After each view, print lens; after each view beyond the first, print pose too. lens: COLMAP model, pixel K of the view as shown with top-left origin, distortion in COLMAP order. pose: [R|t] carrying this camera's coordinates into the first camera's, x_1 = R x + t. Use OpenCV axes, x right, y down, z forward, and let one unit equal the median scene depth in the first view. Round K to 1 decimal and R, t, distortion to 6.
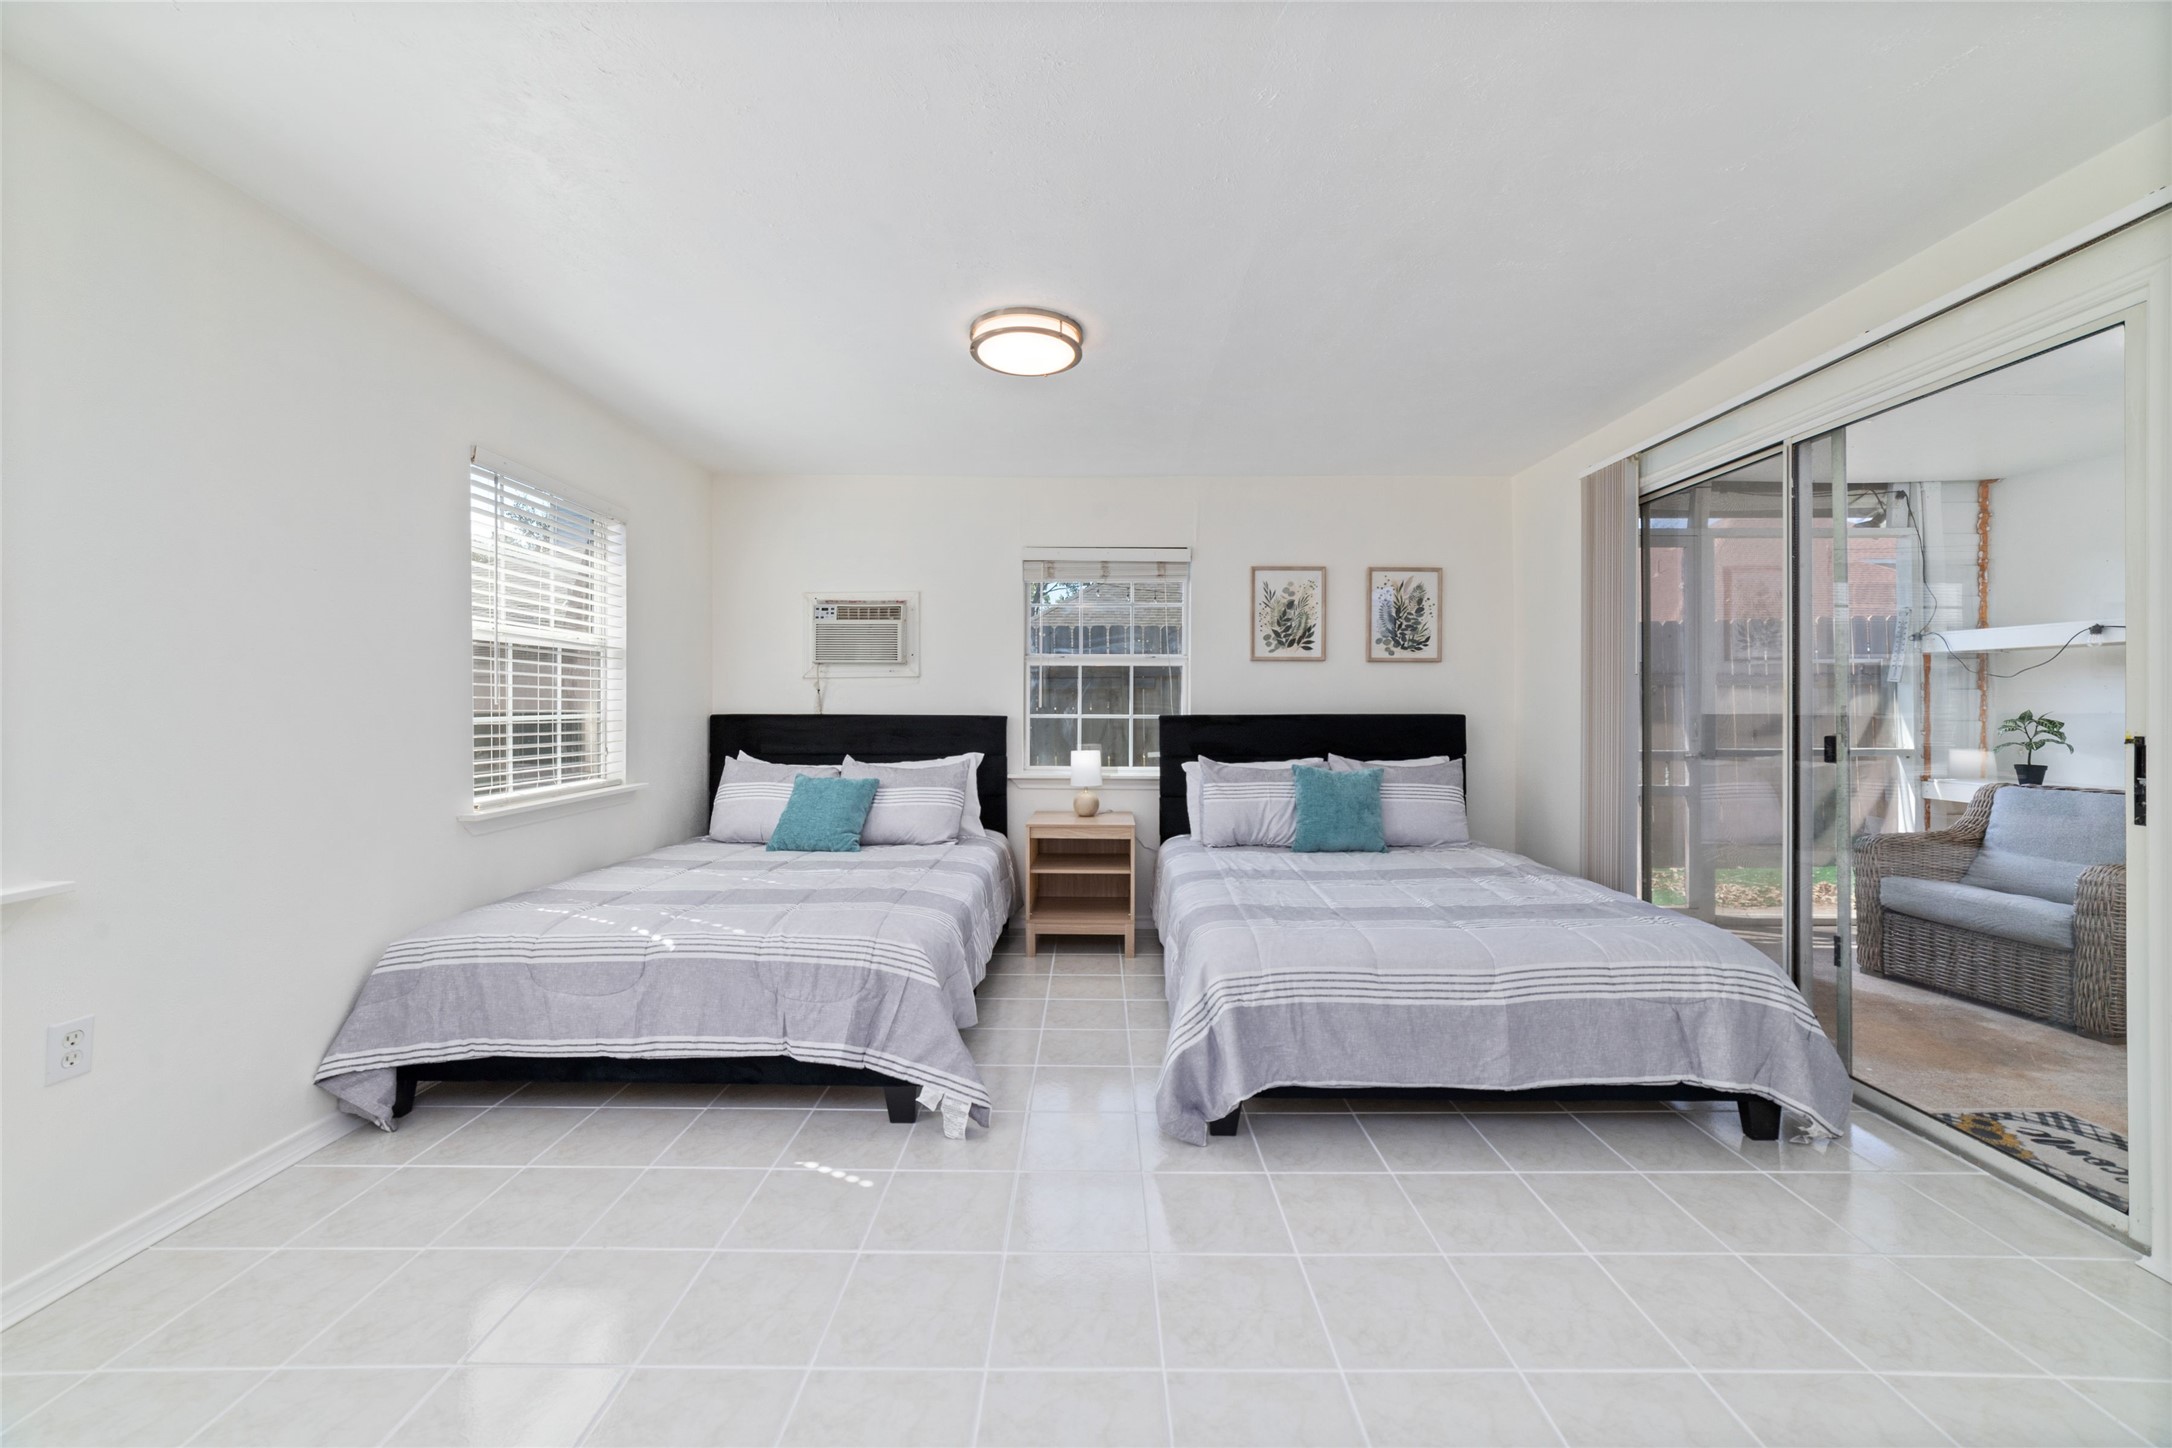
lens RADIAL K [[848.4, 0, 1089.7], [0, 848.4, 706.5], [0, 0, 1]] dist [-0.027377, 0.009794]
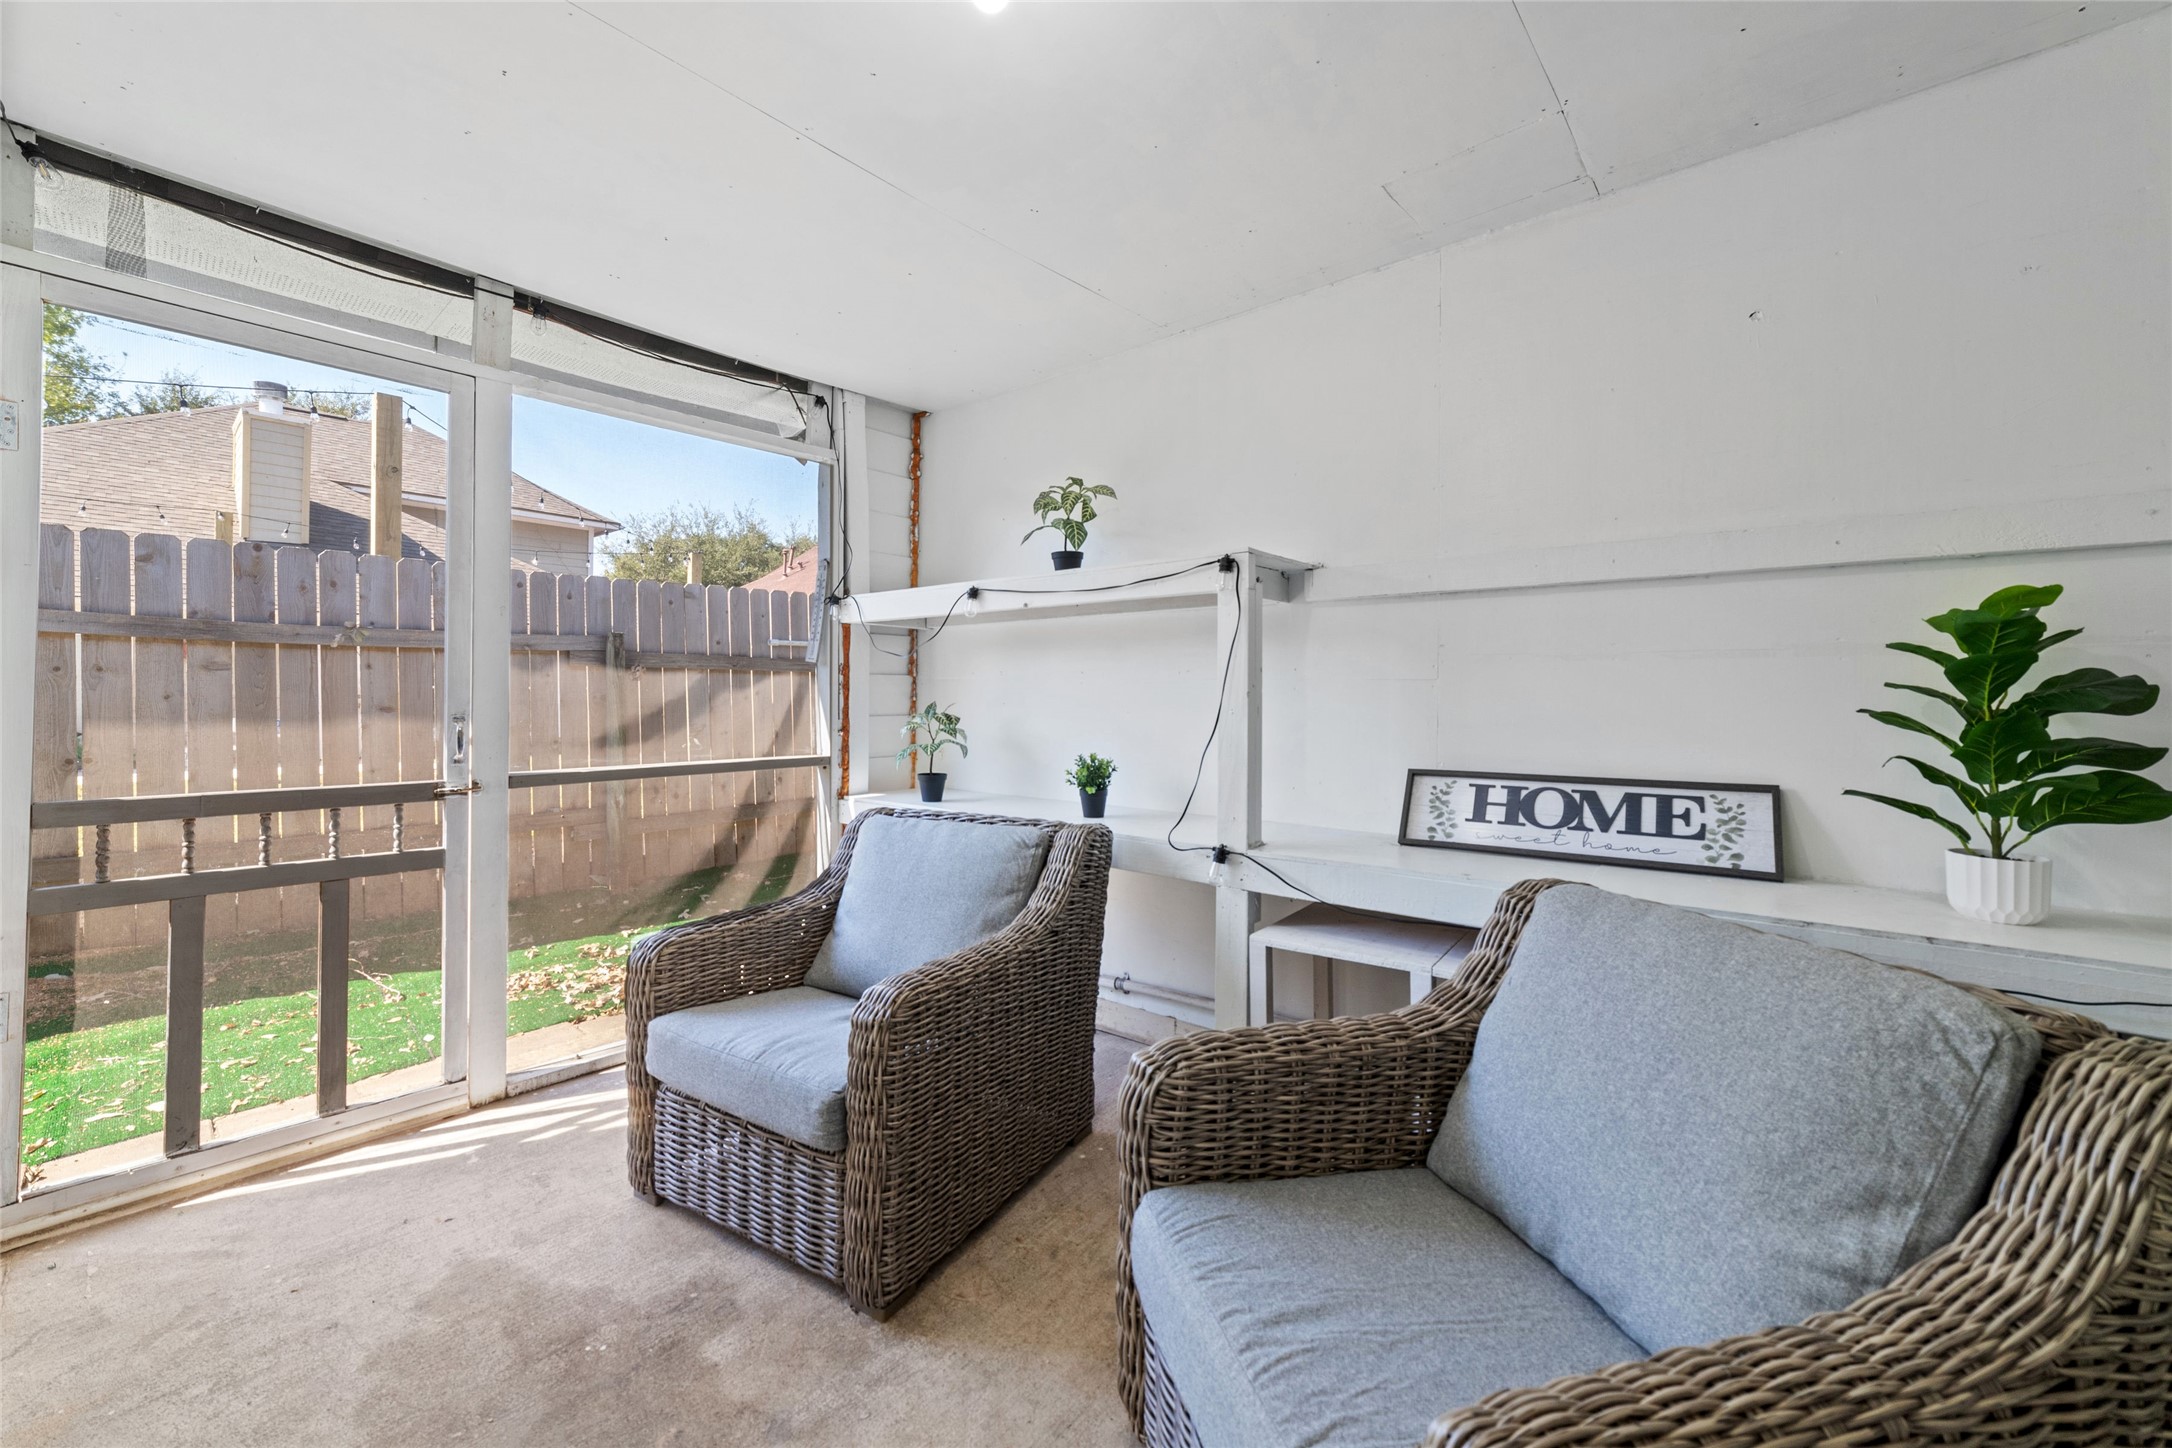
lens RADIAL K [[848.4, 0, 1089.7], [0, 848.4, 706.5], [0, 0, 1]] dist [-0.027377, 0.009794]
pose [[0.653812, -0.002585, 0.756653, 0.577780], [-0.006076, 0.999944, 0.008666, 0.001288], [-0.756633, -0.010263, 0.653760, 0.347855]]
